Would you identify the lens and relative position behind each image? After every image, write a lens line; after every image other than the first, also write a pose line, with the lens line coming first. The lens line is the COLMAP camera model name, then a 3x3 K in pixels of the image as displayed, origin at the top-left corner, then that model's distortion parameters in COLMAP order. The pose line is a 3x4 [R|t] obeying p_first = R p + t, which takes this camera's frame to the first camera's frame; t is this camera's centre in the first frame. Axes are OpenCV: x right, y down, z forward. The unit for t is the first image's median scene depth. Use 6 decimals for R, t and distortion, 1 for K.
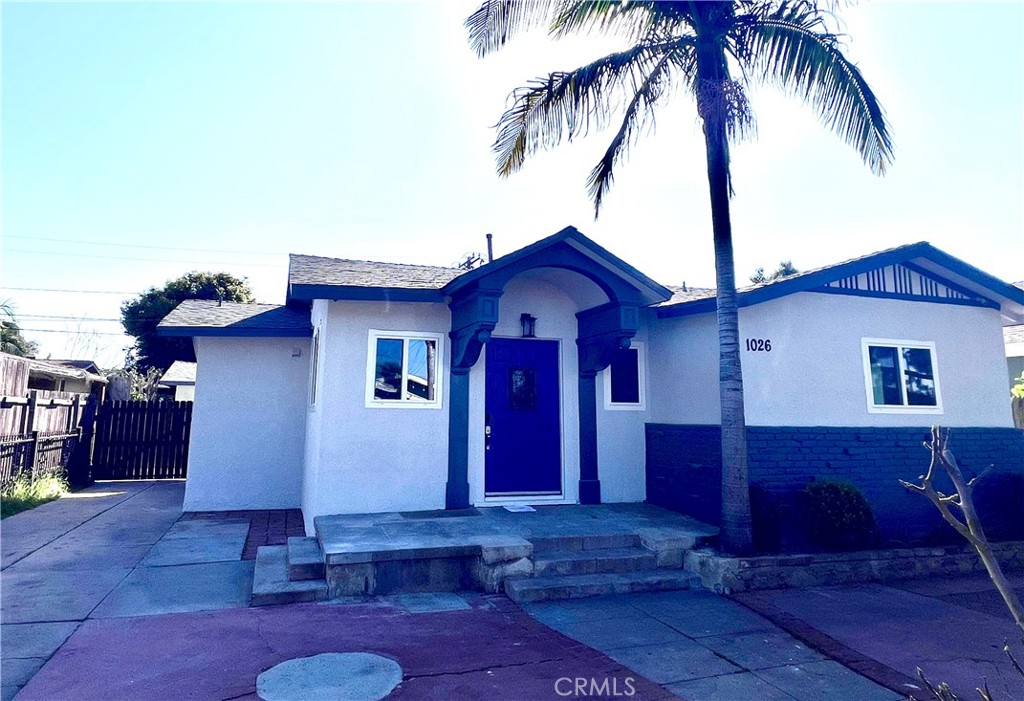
lens RADIAL K [[642.1, 0, 509.0], [0, 642.1, 286.7], [0, 0, 1]] dist [0.001318, 0.001477]
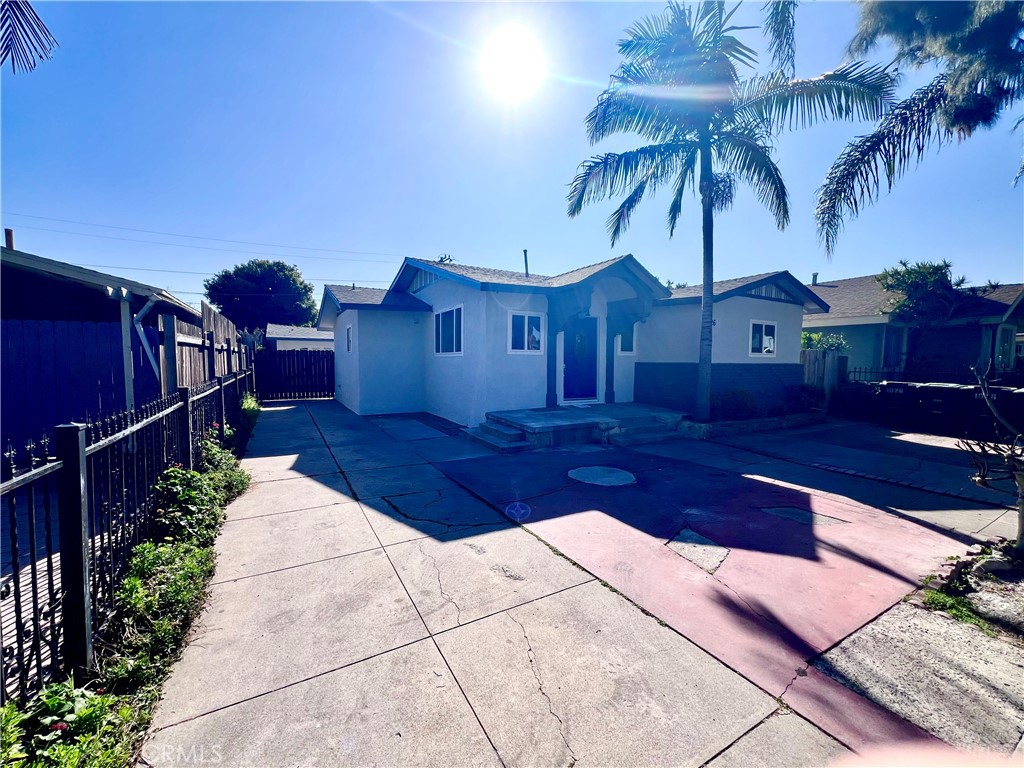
lens RADIAL K [[406.5, 0, 512.0], [0, 406.5, 384.0], [0, 0, 1]] dist [0.000391, -0.000114]
pose [[0.979579, -0.014691, 0.200523, -0.424196], [-0.036976, 0.967154, 0.251486, -0.016401], [-0.197631, -0.253765, 0.946861, -0.091237]]
